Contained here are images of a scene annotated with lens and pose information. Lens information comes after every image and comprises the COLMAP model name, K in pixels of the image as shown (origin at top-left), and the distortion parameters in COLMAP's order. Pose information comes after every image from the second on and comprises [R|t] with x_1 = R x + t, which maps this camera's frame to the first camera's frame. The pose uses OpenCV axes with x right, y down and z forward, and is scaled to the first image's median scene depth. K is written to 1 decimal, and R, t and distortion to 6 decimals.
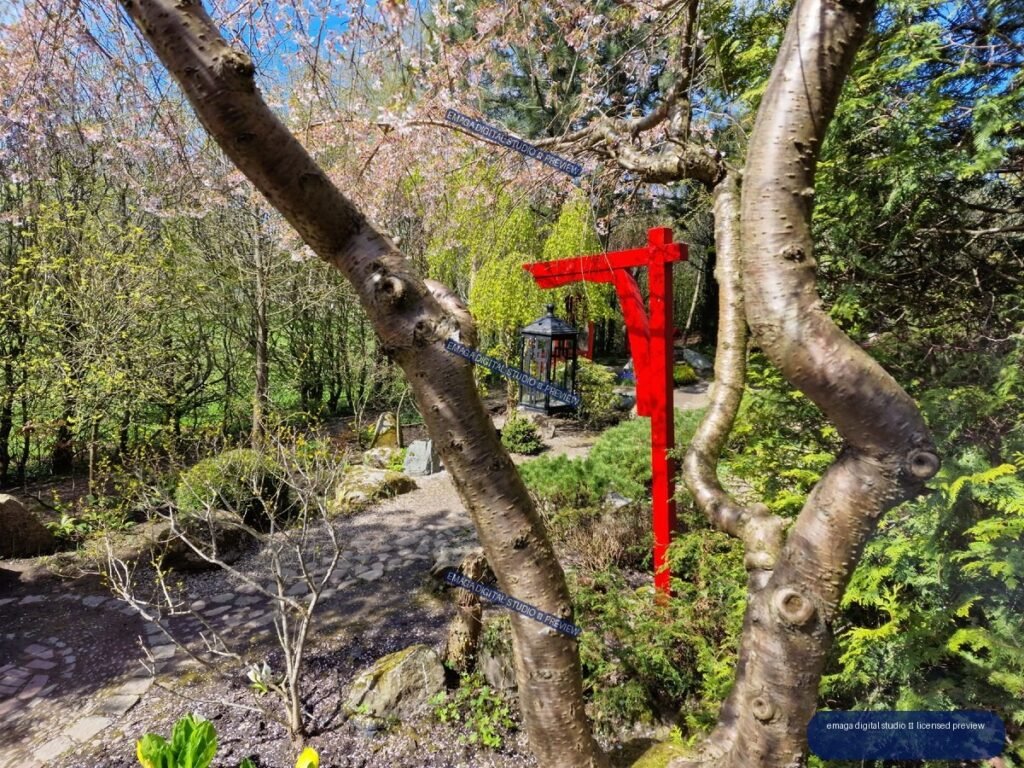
lens RADIAL K [[640.4, 0, 512.0], [0, 640.4, 384.0], [0, 0, 1]] dist [0.081477, -0.073790]
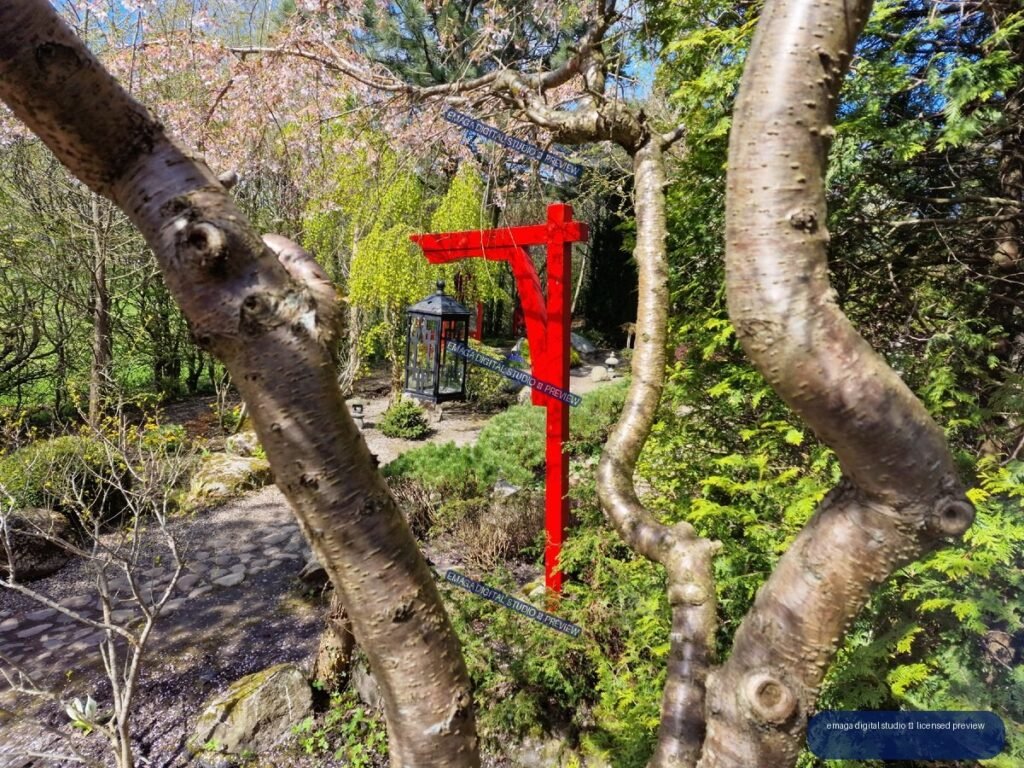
lens RADIAL K [[640.4, 0, 512.0], [0, 640.4, 384.0], [0, 0, 1]] dist [0.081477, -0.073790]
pose [[0.984217, 0.015004, 0.176328, 0.000900], [-0.020737, 0.999313, 0.030717, -0.011240], [-0.175746, -0.033889, 0.983852, 0.102058]]
